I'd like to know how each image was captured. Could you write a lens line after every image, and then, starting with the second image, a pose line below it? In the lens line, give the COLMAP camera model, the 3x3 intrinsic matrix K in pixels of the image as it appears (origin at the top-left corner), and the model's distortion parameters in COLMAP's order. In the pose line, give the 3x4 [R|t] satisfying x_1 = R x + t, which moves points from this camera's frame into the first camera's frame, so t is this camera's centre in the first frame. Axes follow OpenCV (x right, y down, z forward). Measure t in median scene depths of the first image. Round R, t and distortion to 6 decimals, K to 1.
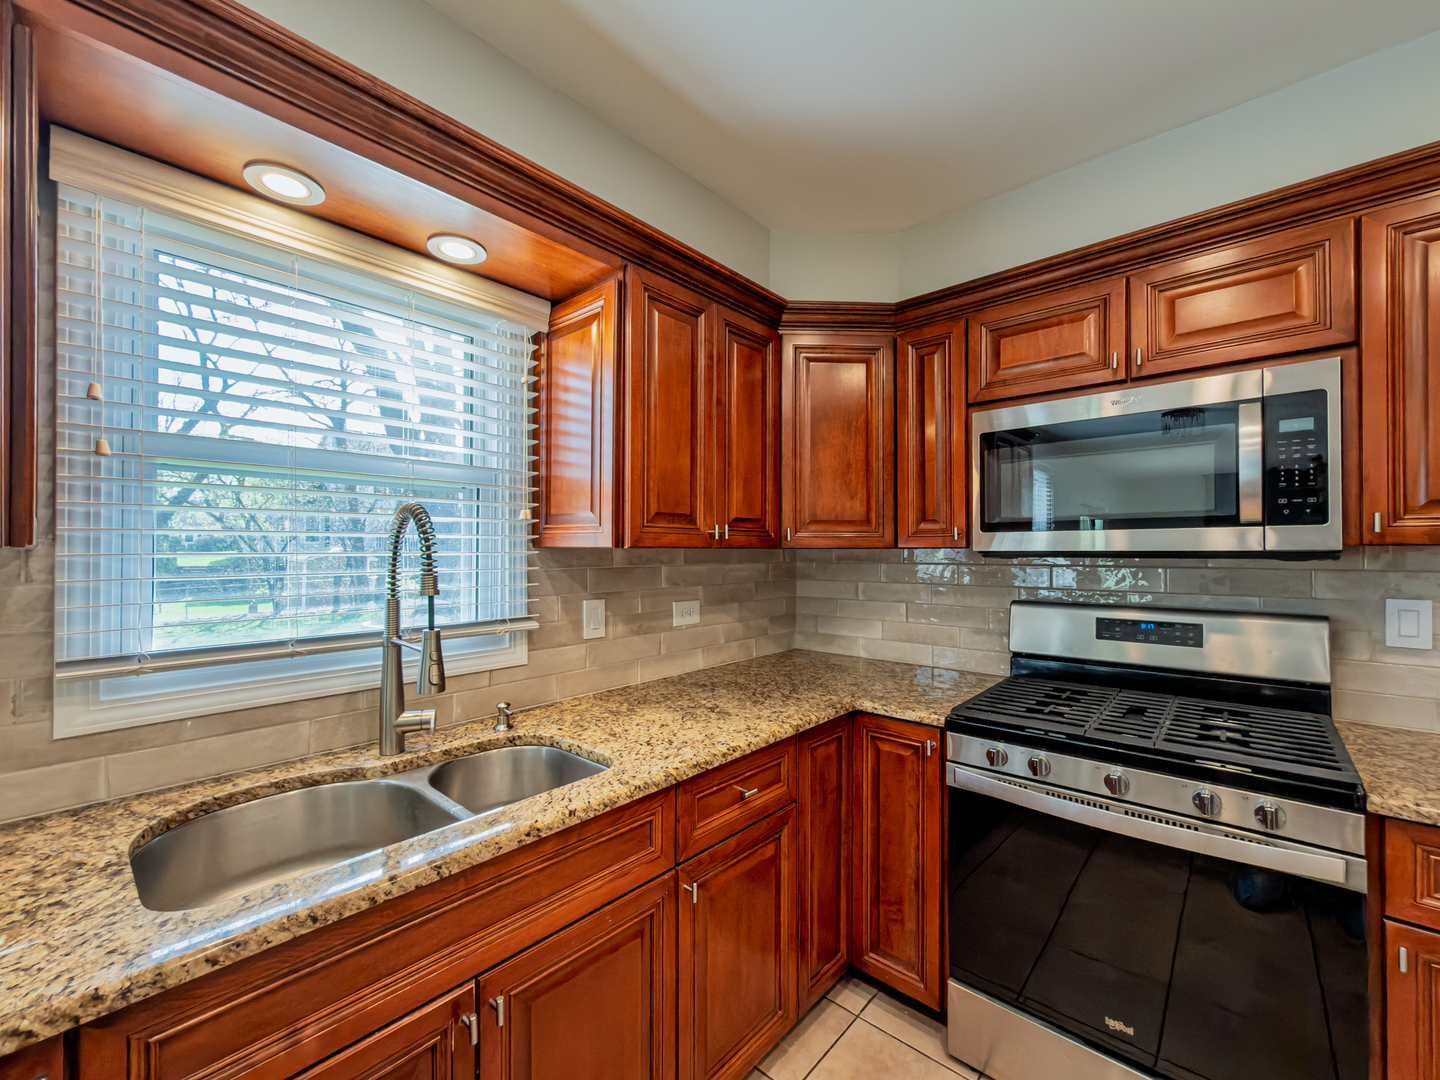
lens RADIAL K [[587.7, 0, 720.4], [0, 587.7, 545.7], [0, 0, 1]] dist [-0.000537, -0.000011]
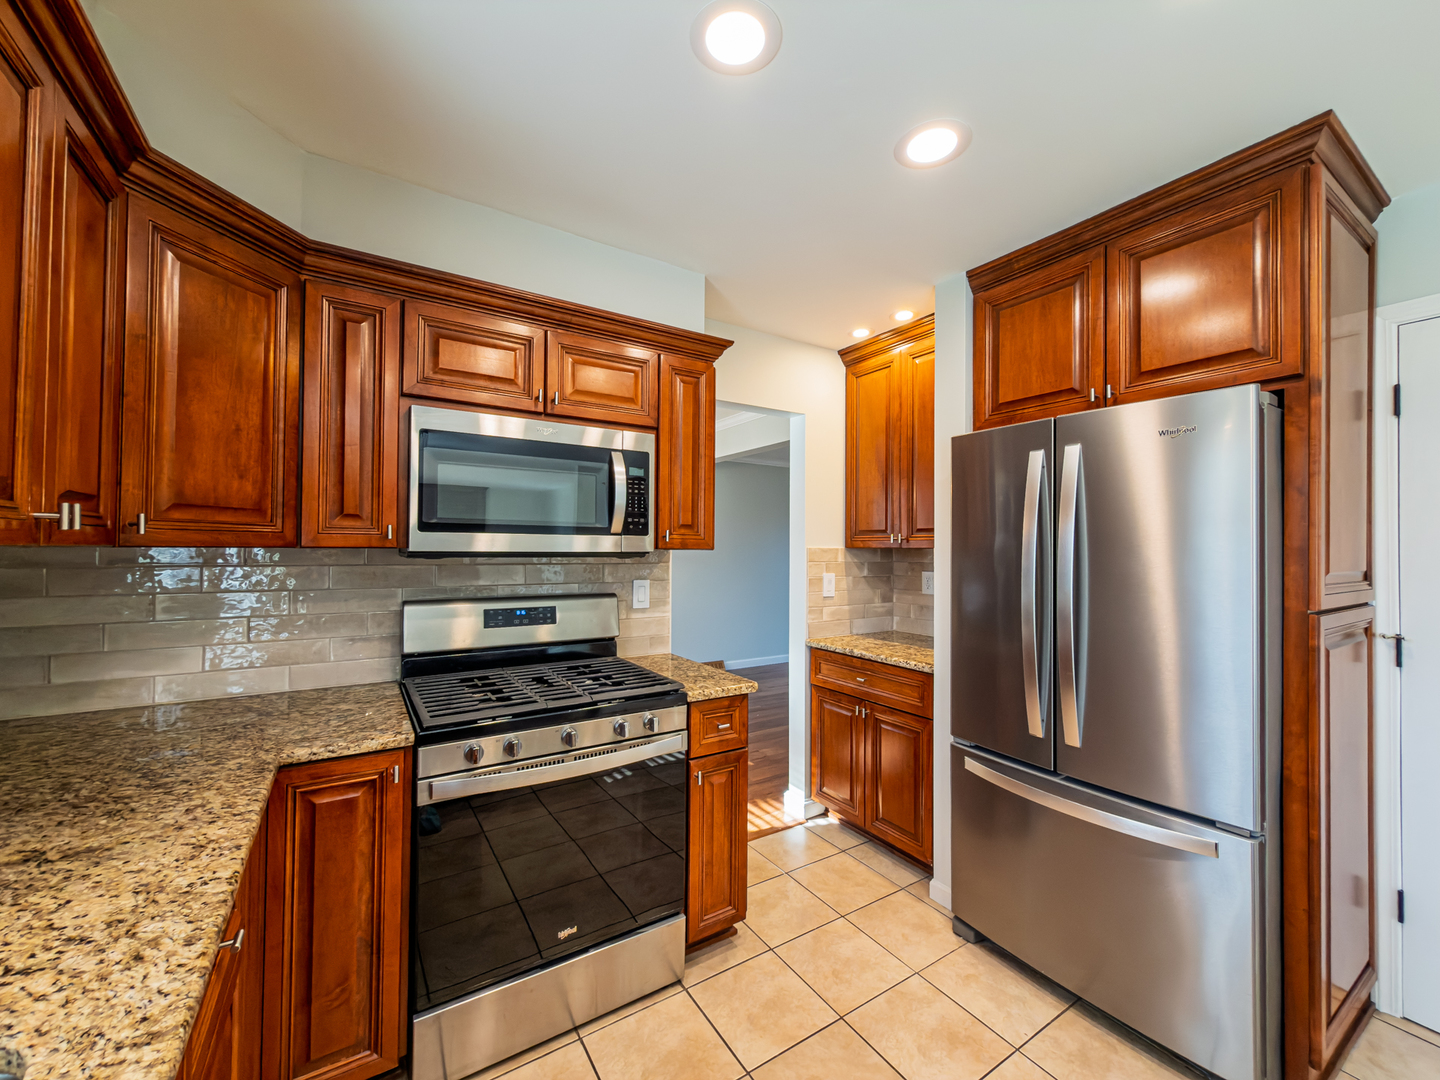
lens RADIAL K [[571.1, 0, 720.0], [0, 571.1, 540.0], [0, 0, 1]] dist [-0.000384, 0.000291]
pose [[0.276857, 0.018897, 0.960725, -0.337135], [-0.016331, 0.999755, -0.014958, -0.003848], [-0.960772, -0.011549, 0.277097, 0.291855]]
